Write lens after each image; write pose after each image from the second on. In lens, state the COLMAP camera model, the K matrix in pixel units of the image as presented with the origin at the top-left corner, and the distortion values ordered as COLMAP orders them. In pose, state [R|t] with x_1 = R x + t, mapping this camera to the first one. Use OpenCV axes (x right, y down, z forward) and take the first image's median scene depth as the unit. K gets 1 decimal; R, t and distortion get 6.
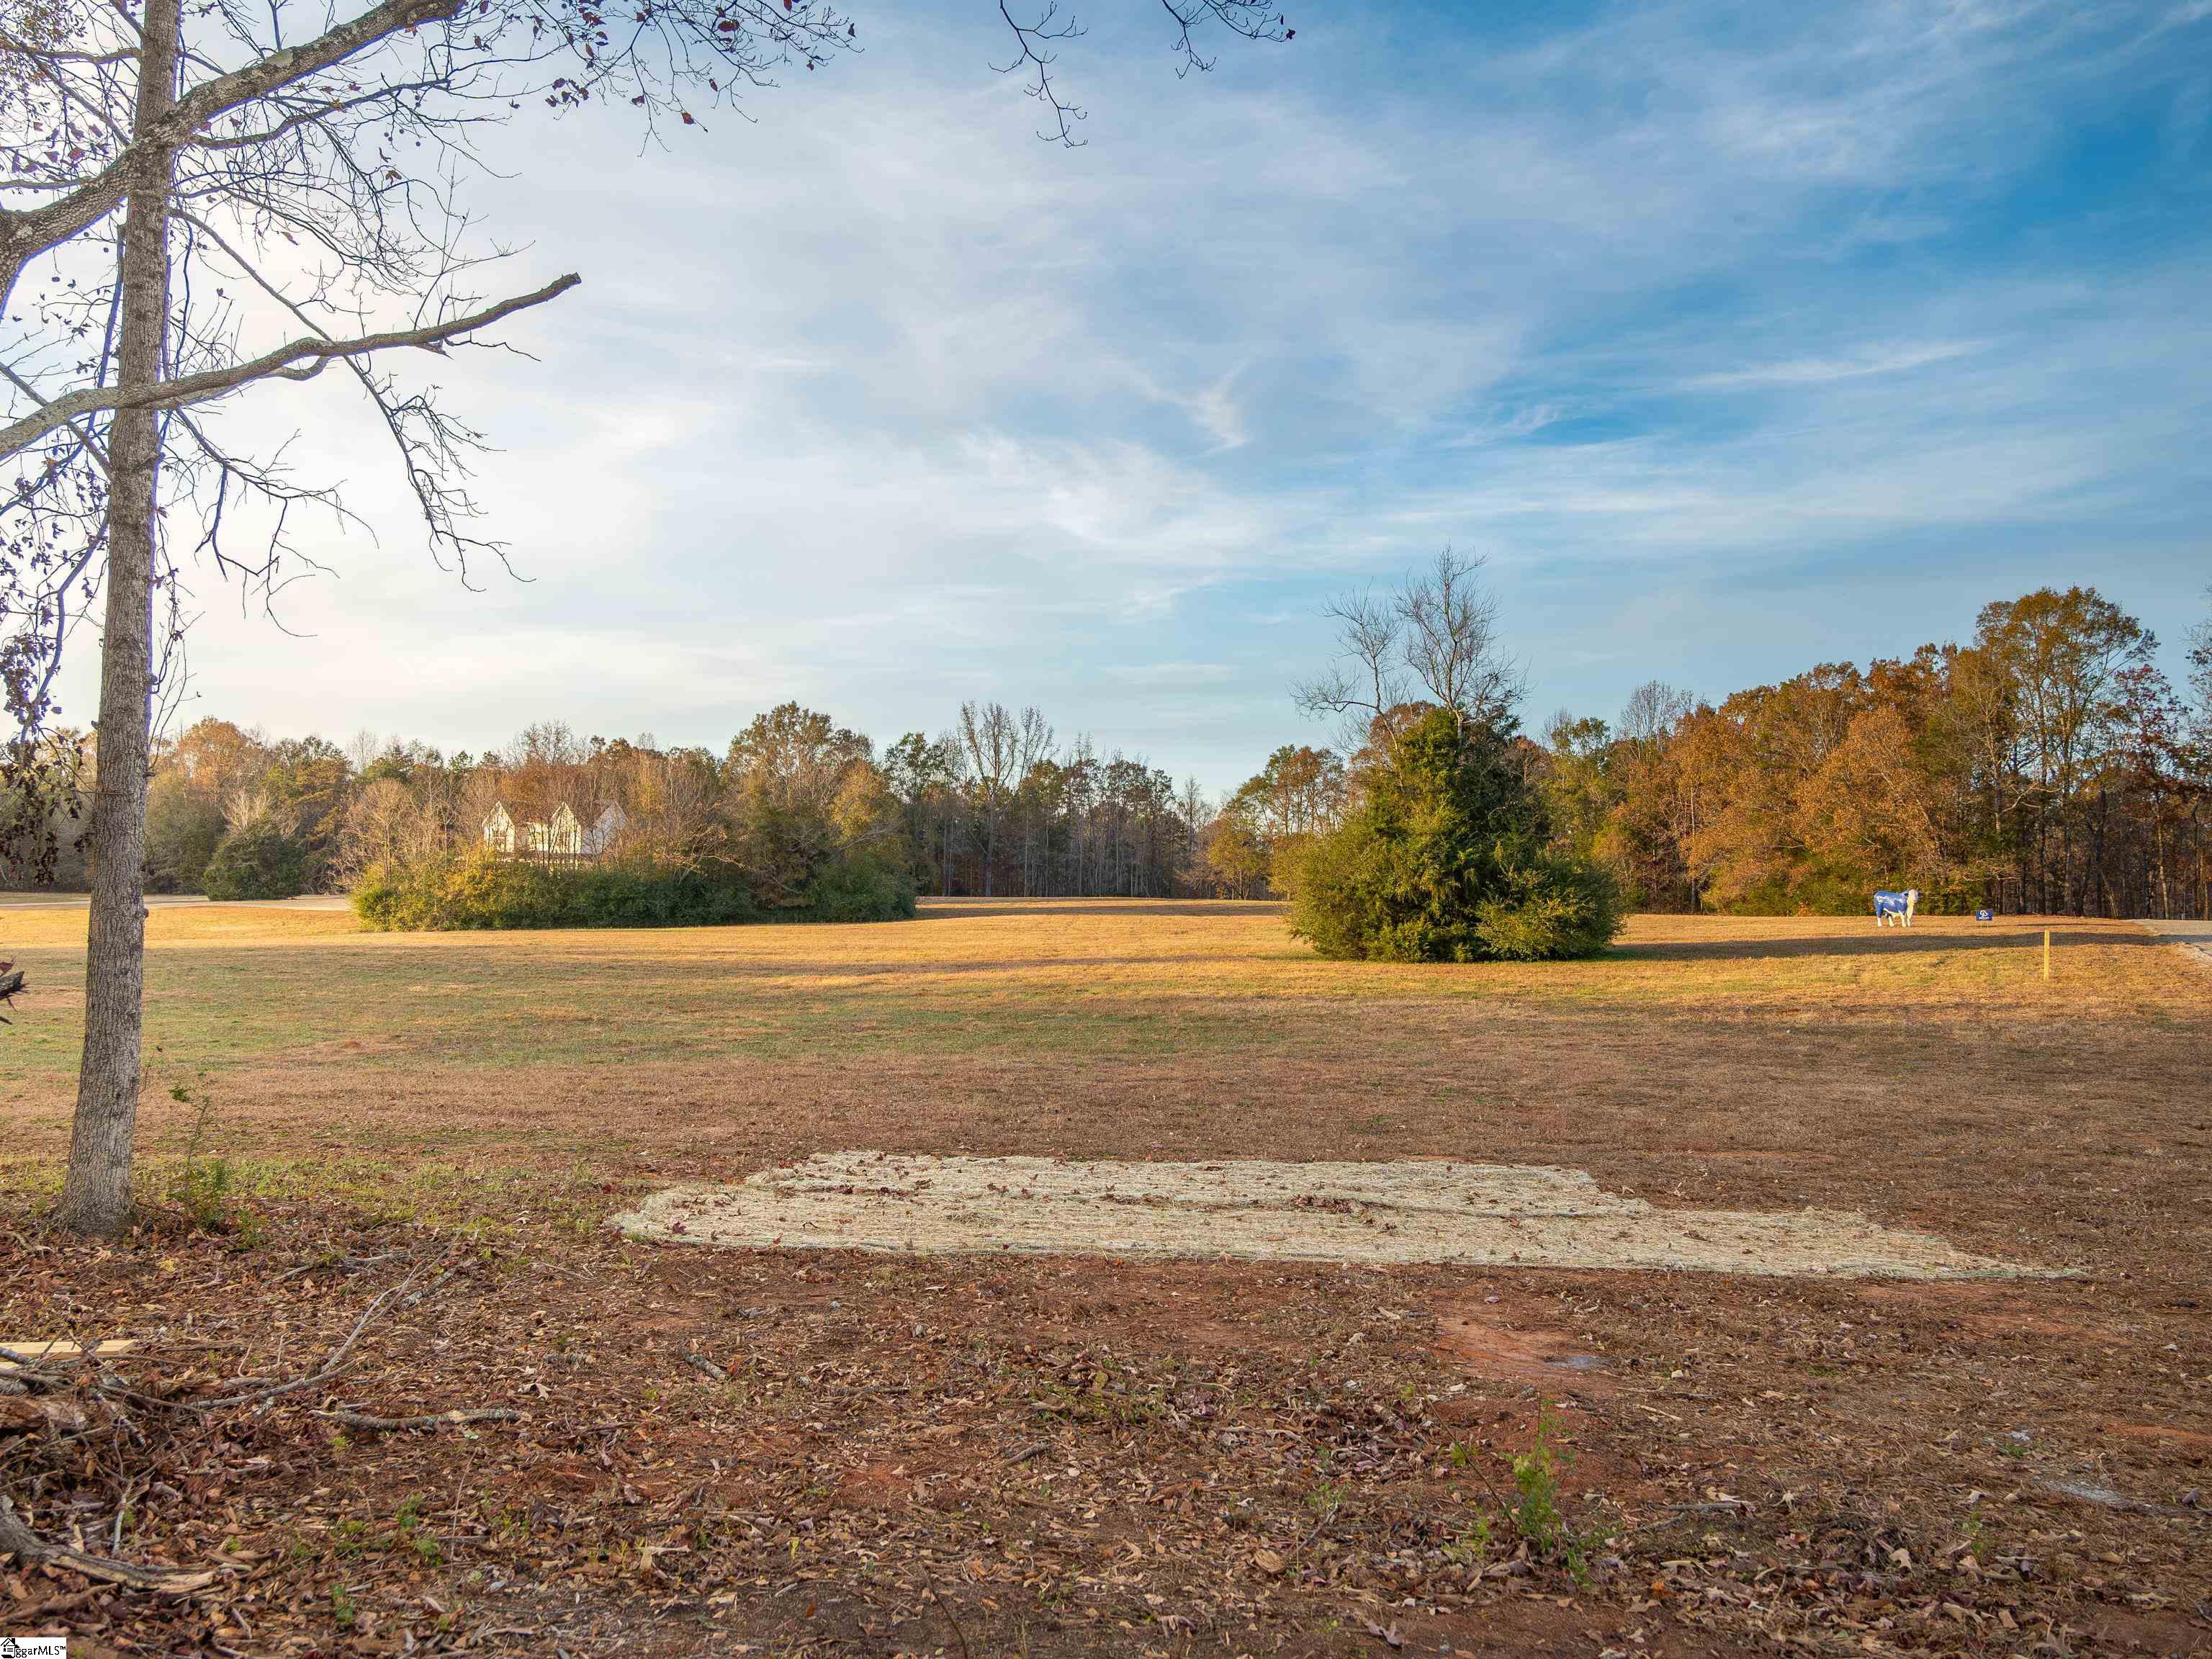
lens RADIAL K [[1640.9, 0, 1111.1], [0, 1640.9, 836.0], [0, 0, 1]] dist [-0.024383, 0.005562]
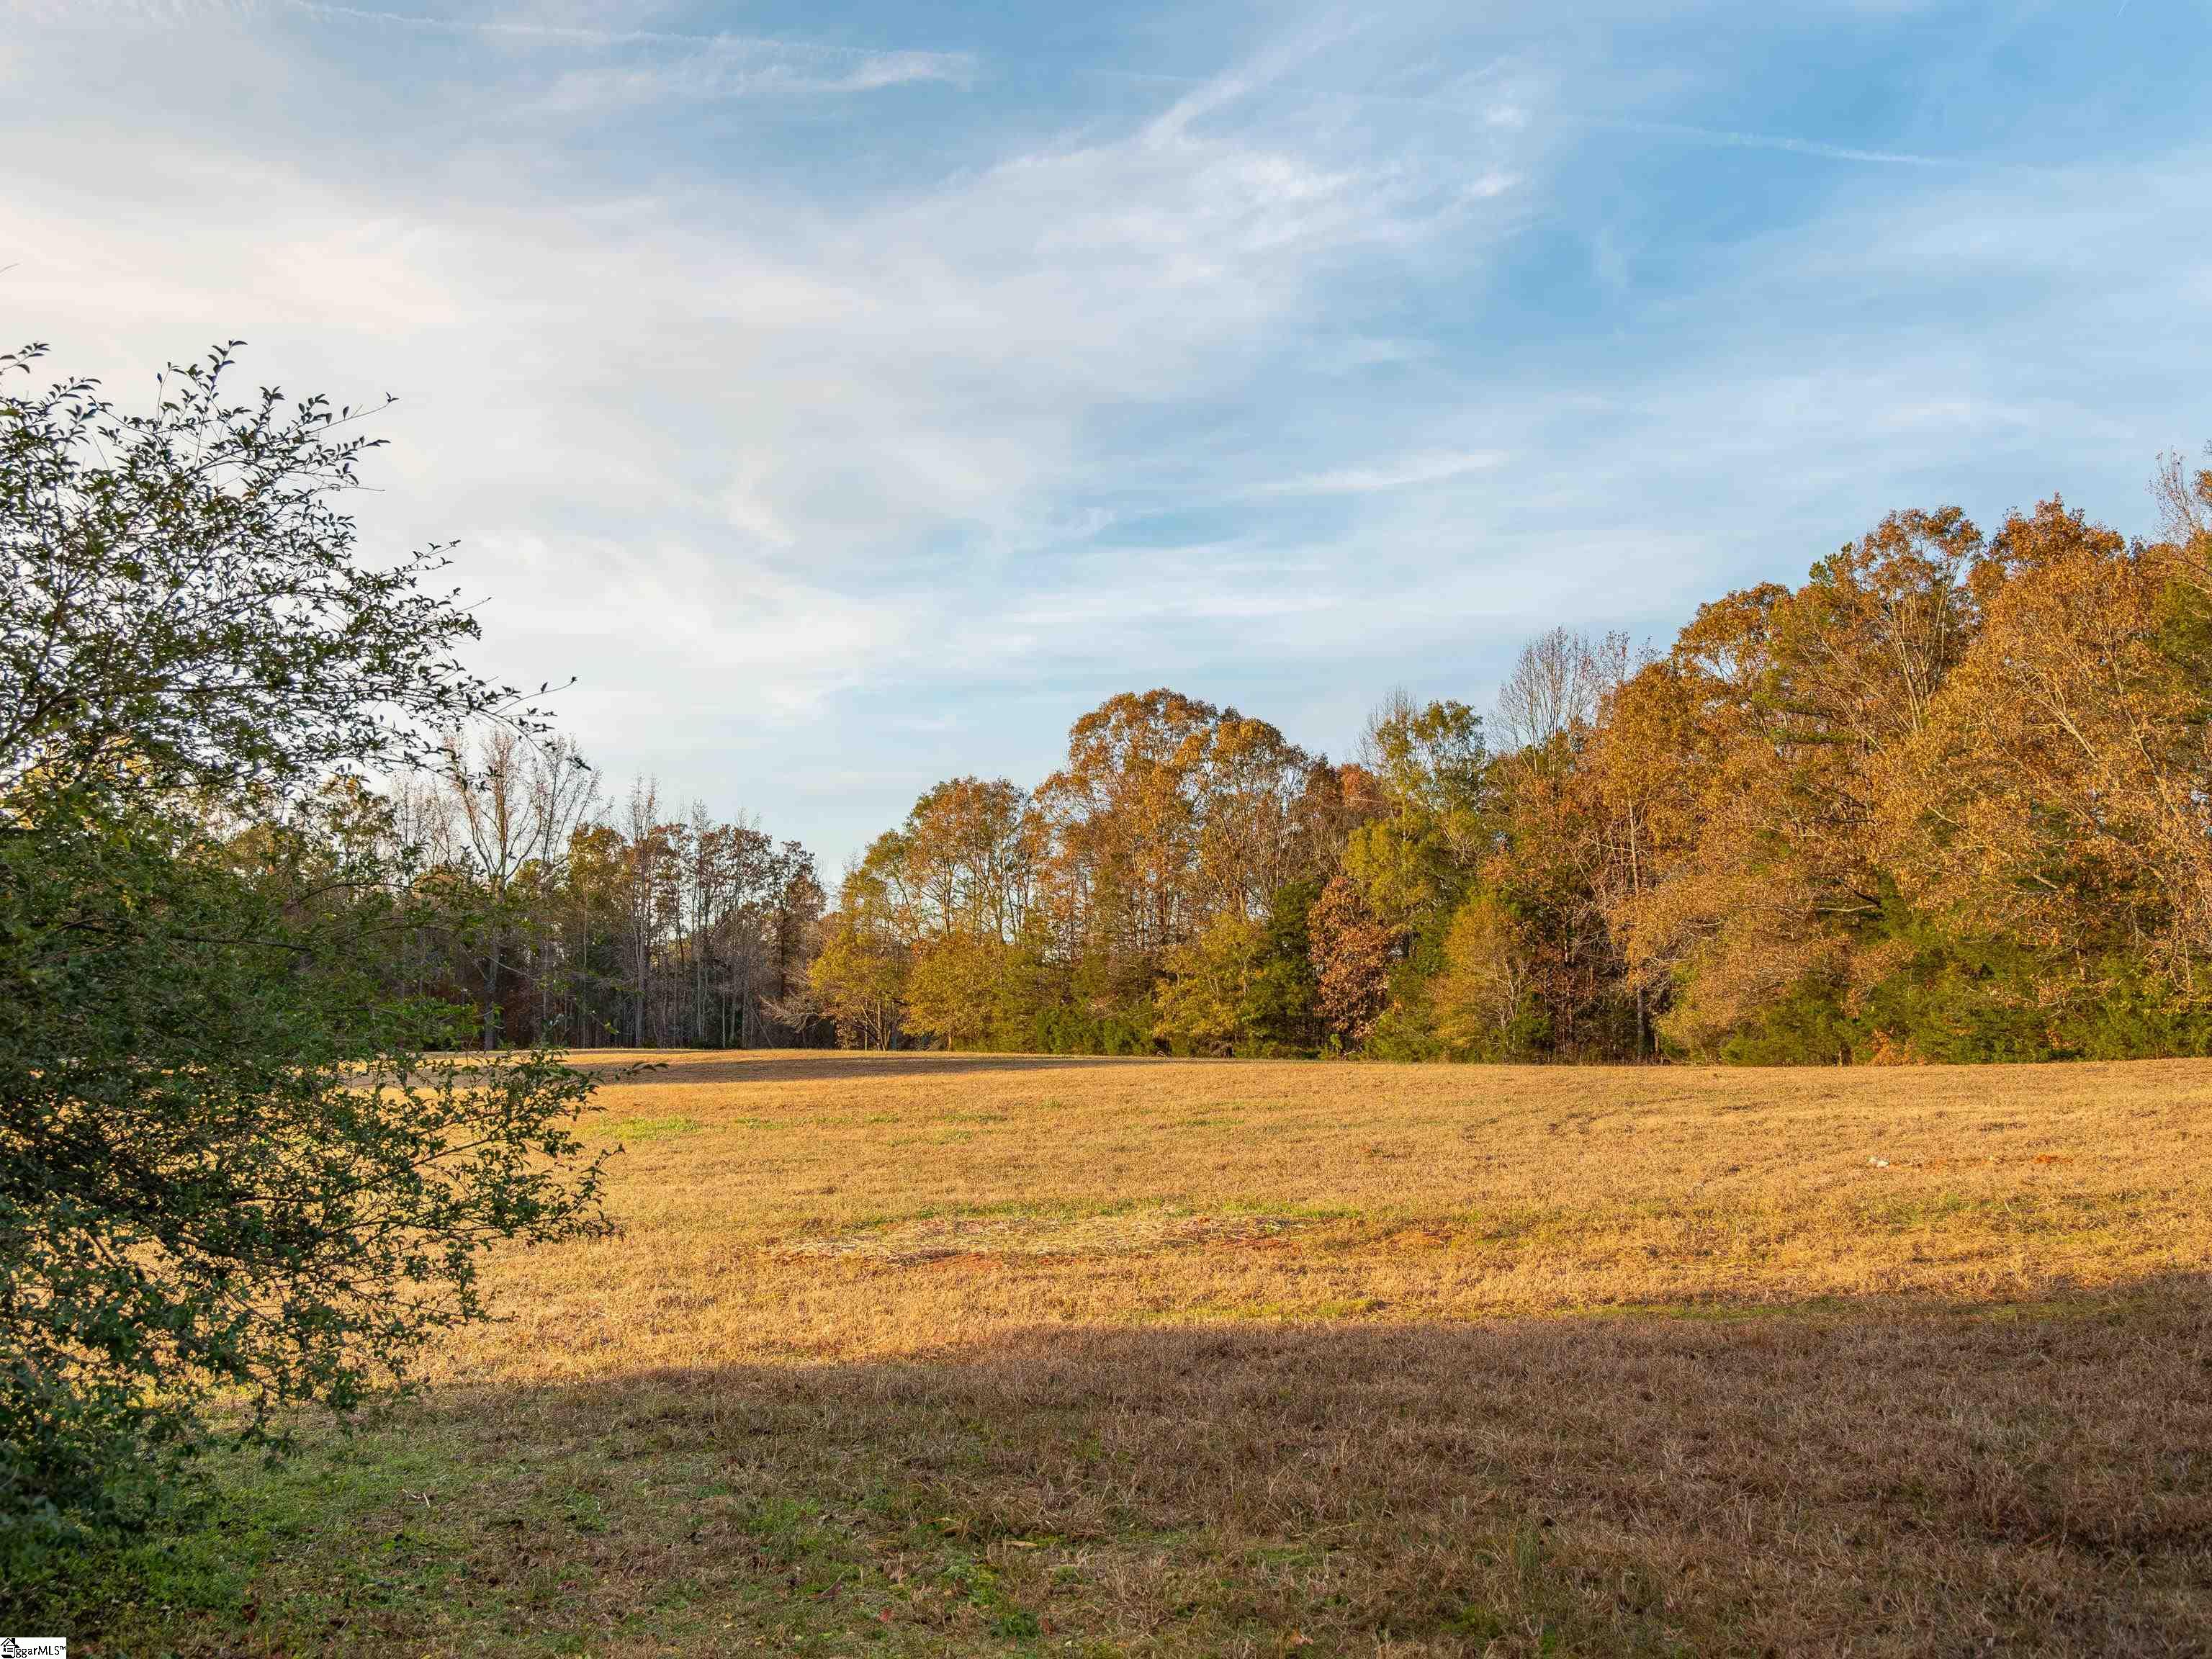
lens RADIAL K [[2043.8, 0, 1101.9], [0, 2043.8, 822.7], [0, 0, 1]] dist [-0.016446, 0.000000]
pose [[0.996593, -0.004024, 0.082377, 0.125282], [0.010212, 0.997143, -0.074844, 0.017375], [-0.081841, 0.075430, 0.993787, 0.346564]]
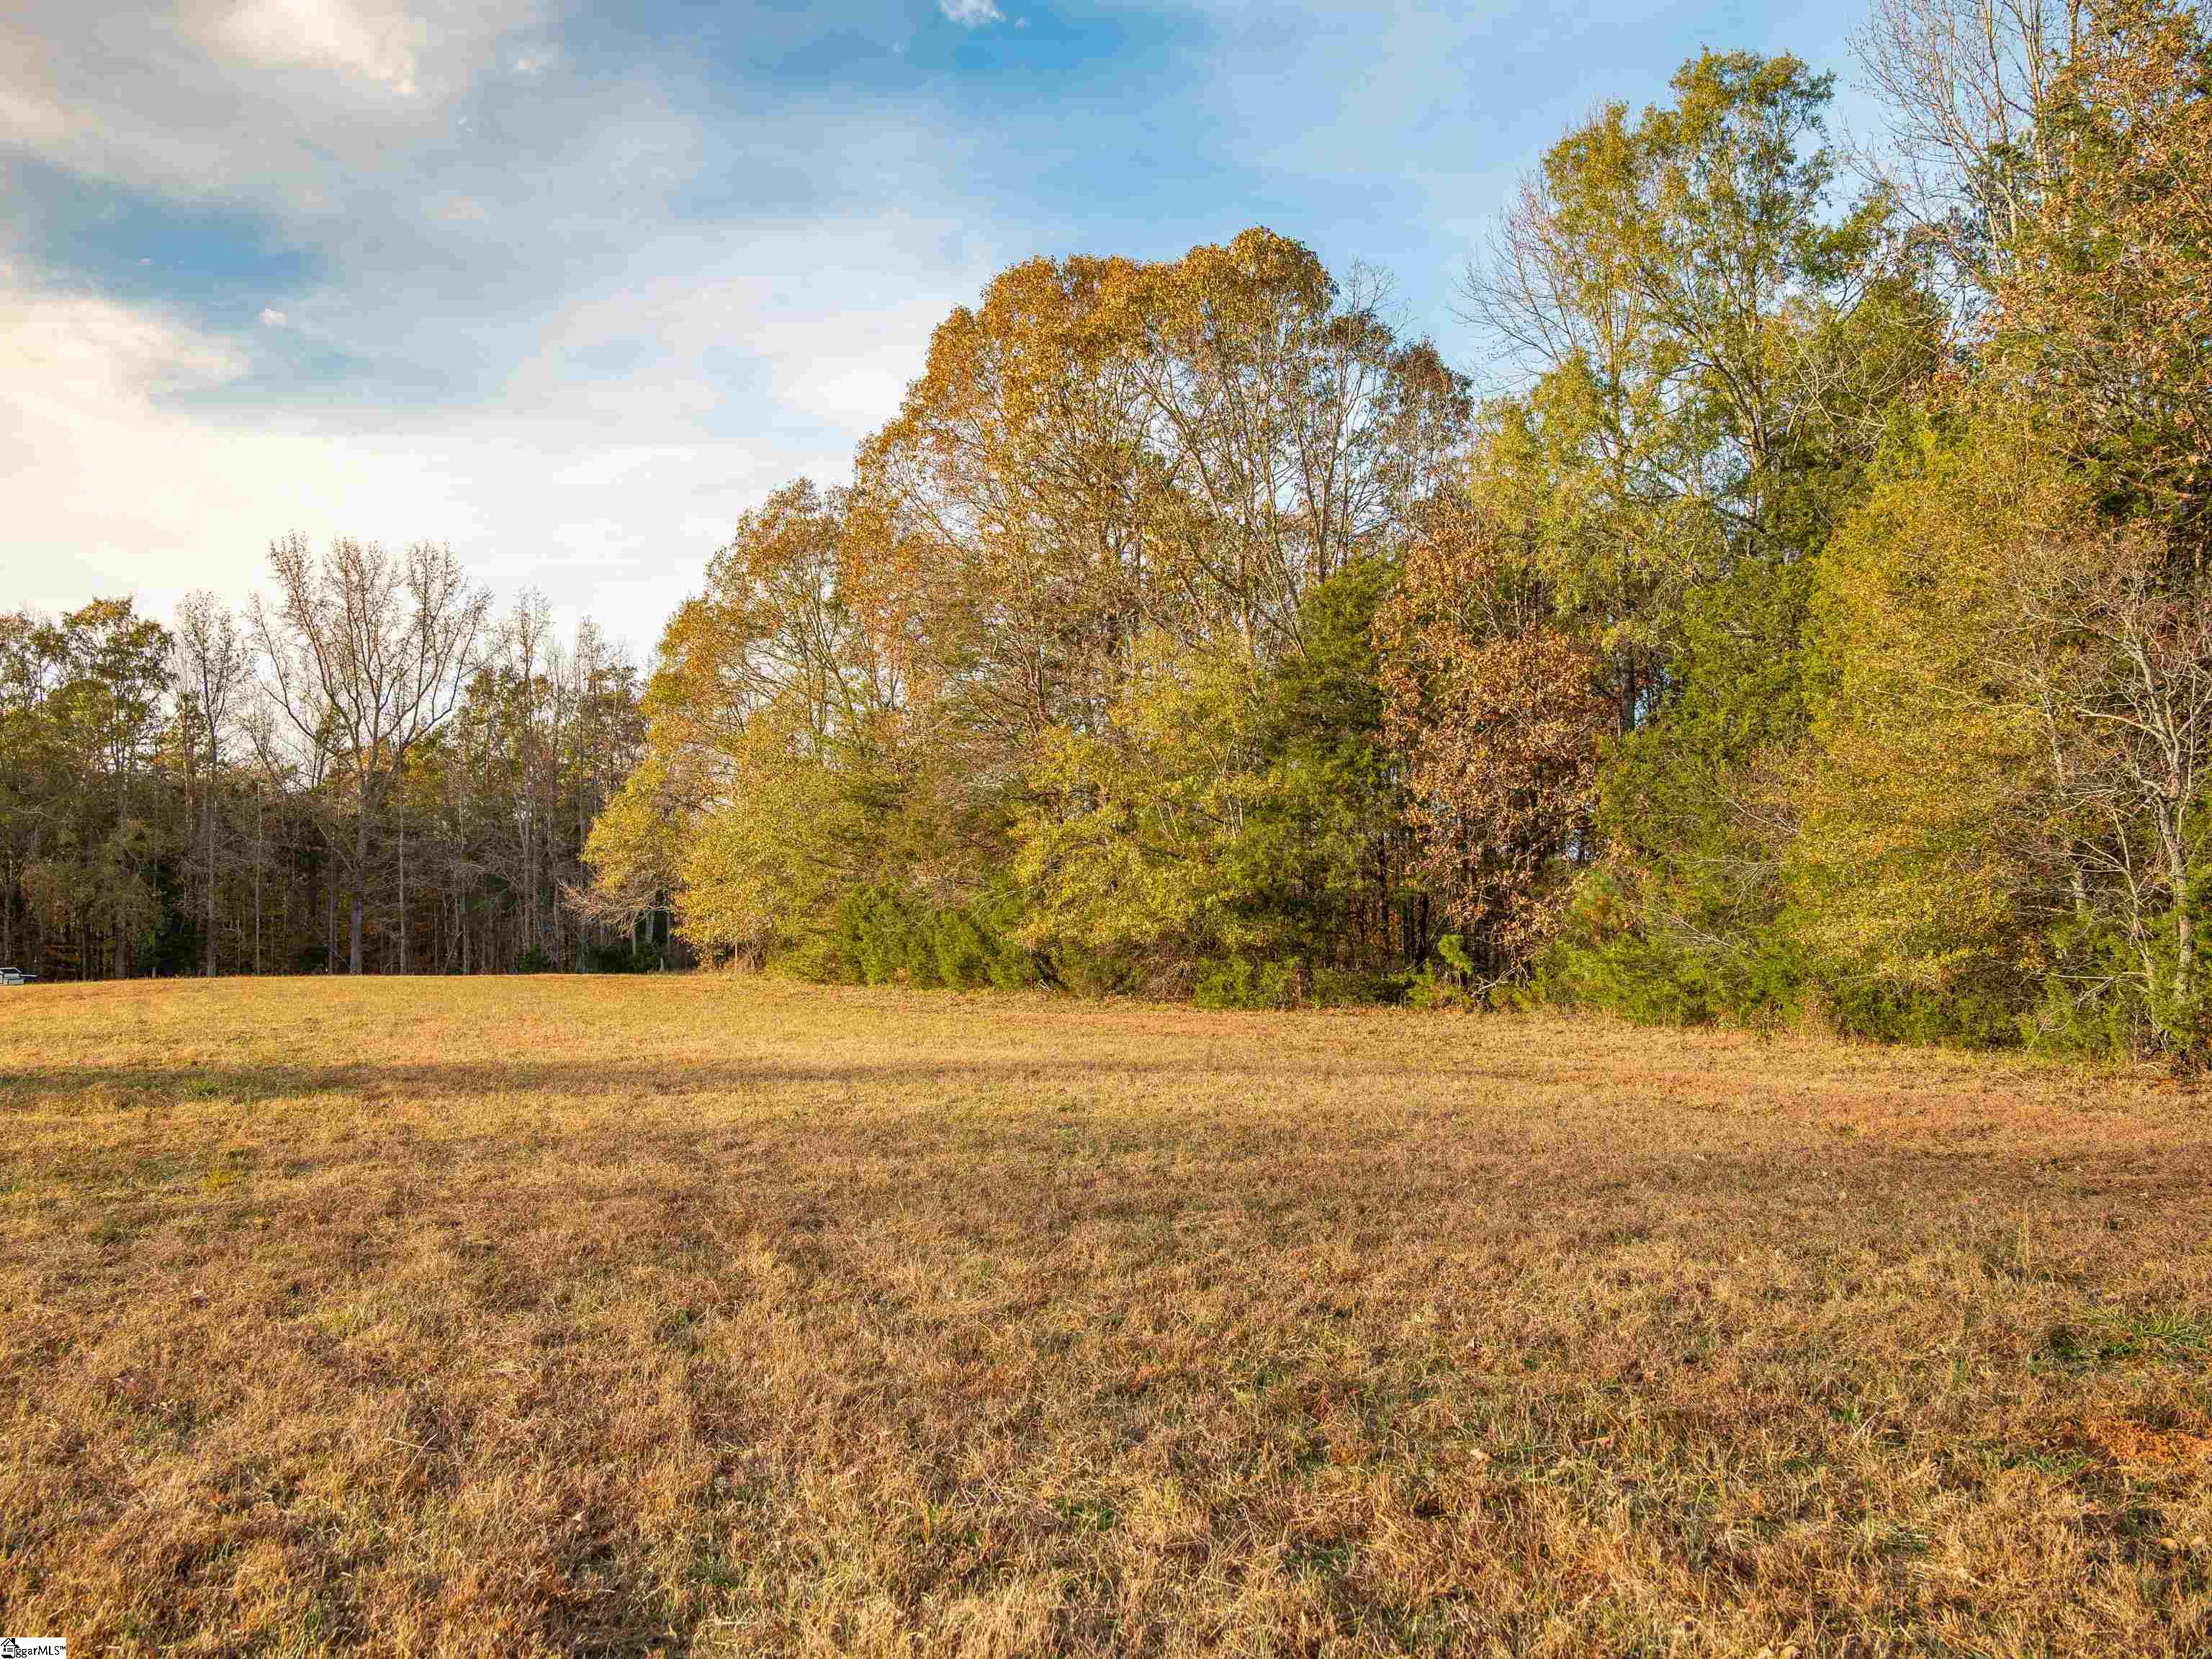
lens RADIAL K [[1619.3, 0, 1110.5], [0, 1619.3, 822.5], [0, 0, 1]] dist [-0.008172, -0.000545]
pose [[0.998274, -0.037417, -0.045264, 0.215380], [0.035922, 0.998796, -0.033404, 0.027431], [0.046460, 0.031720, 0.998416, 0.769875]]
